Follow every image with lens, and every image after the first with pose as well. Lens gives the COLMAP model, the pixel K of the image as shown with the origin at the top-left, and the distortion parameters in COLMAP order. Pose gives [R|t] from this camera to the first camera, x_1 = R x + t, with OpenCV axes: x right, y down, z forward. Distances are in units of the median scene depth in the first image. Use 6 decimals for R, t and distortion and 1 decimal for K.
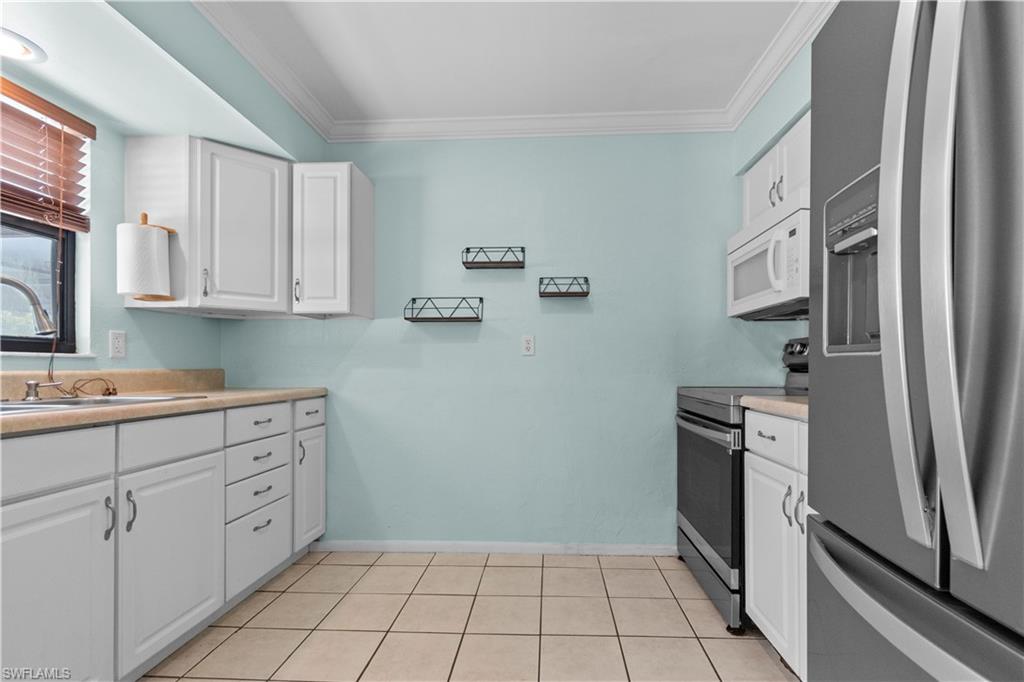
lens RADIAL K [[463.5, 0, 538.0], [0, 463.5, 363.2], [0, 0, 1]] dist [0.002754, -0.001345]
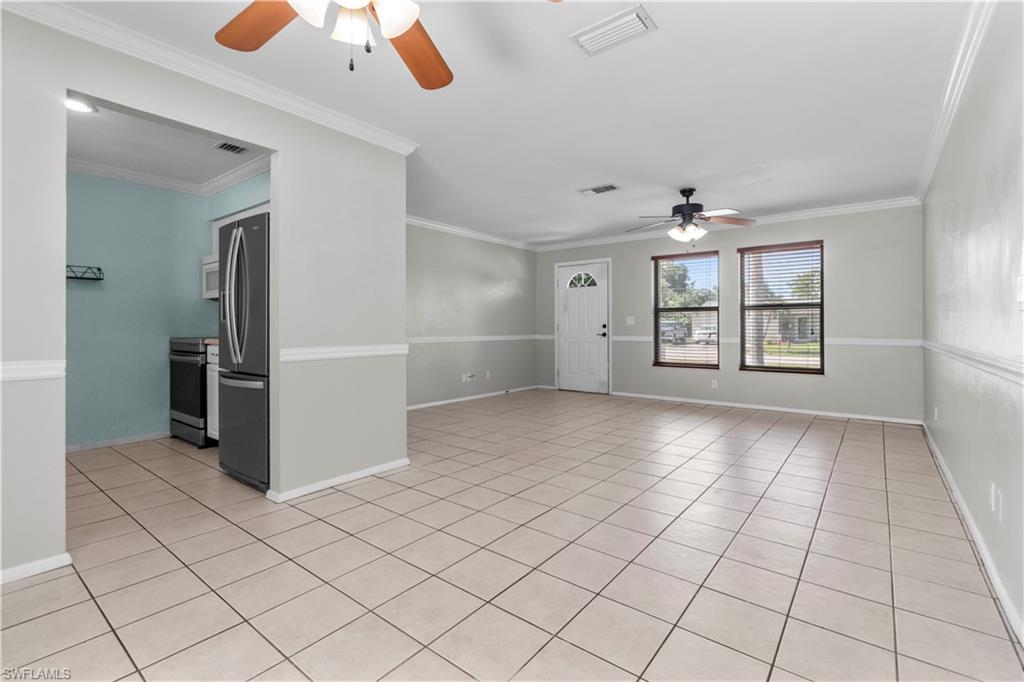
lens RADIAL K [[463.5, 0, 511.4], [0, 463.5, 326.2], [0, 0, 1]] dist [0.002754, -0.001345]
pose [[0.597701, -0.001394, 0.801718, -0.365919], [0.000566, 0.999999, 0.001316, 0.006411], [-0.801719, -0.000332, 0.597701, -1.185470]]
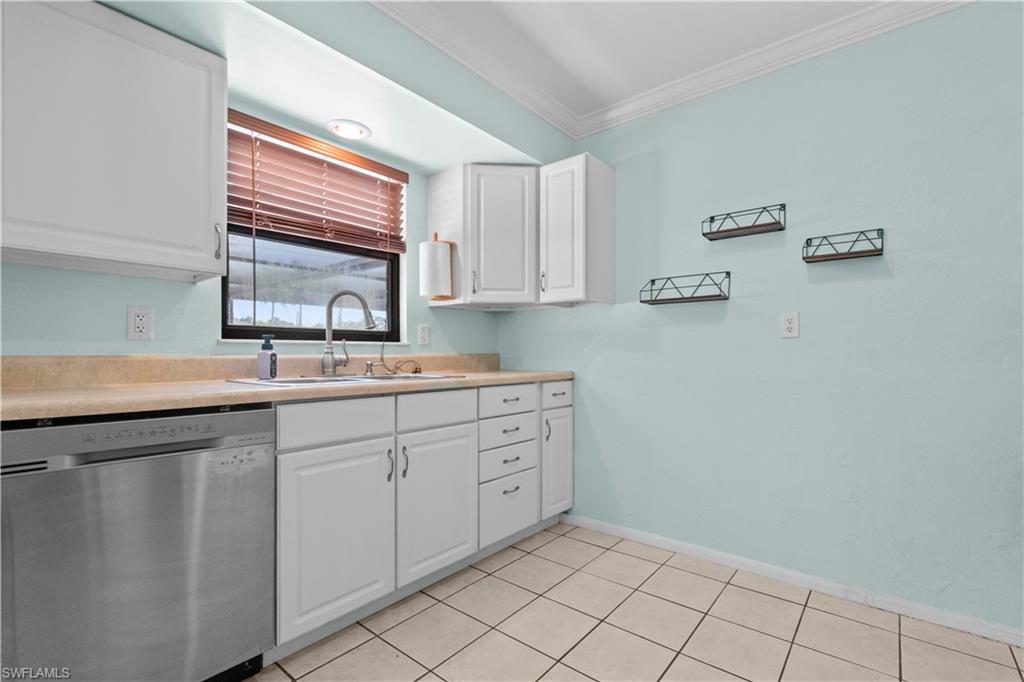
lens RADIAL K [[463.5, 0, 534.8], [0, 463.5, 352.7], [0, 0, 1]] dist [0.002754, -0.001345]
pose [[0.803934, 0.000290, -0.594719, 0.118055], [0.004625, 0.999967, 0.006739, 0.002326], [0.594701, -0.008168, 0.803906, 0.105292]]
